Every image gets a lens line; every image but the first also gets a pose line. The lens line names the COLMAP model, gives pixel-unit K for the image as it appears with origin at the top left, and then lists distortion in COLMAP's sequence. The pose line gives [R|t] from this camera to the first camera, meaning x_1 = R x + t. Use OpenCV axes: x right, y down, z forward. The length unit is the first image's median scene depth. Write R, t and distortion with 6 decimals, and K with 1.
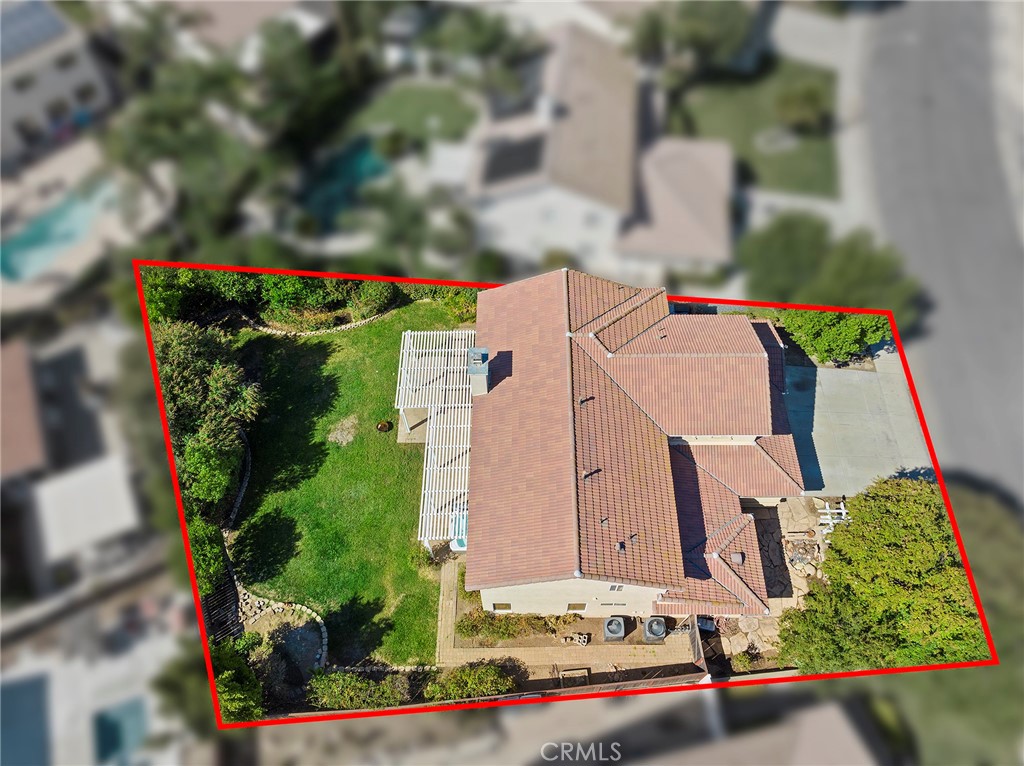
lens RADIAL K [[806.3, 0, 497.3], [0, 806.3, 385.2], [0, 0, 1]] dist [-0.032108, -0.007139]
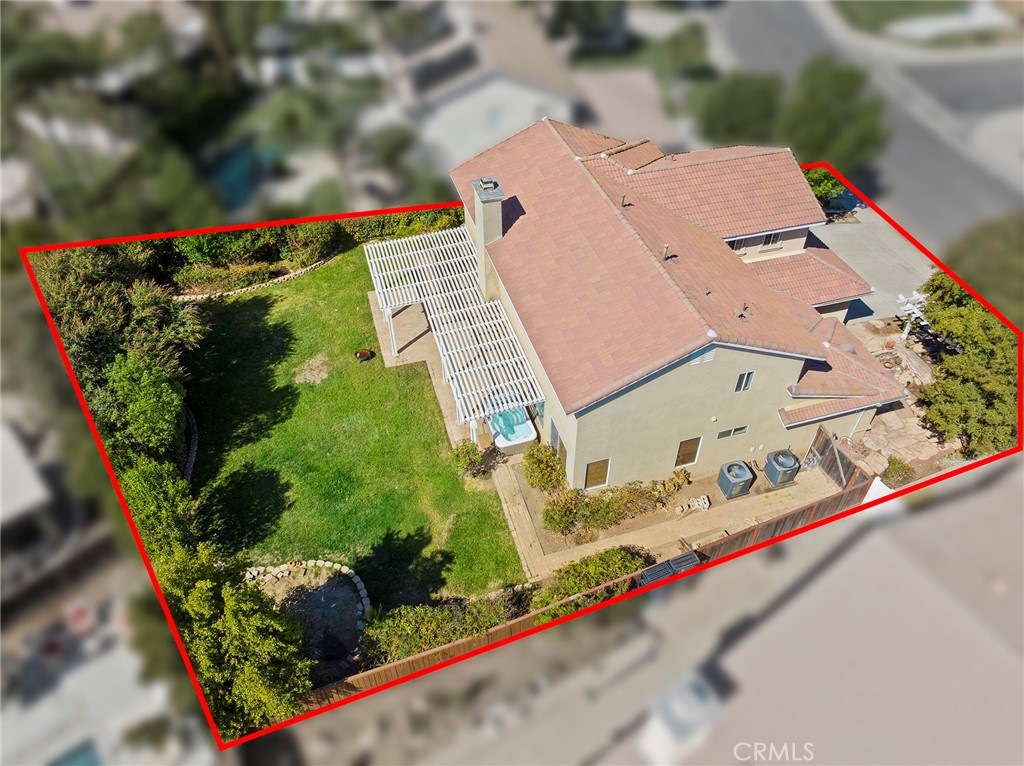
lens RADIAL K [[788.5, 0, 512.0], [0, 788.5, 383.0], [0, 0, 1]] dist [-0.003717, -0.106972]
pose [[0.953108, -0.186052, 0.238682, -0.208417], [0.243699, 0.939476, -0.240823, 0.323959], [-0.179431, 0.287697, 0.940763, 0.277928]]
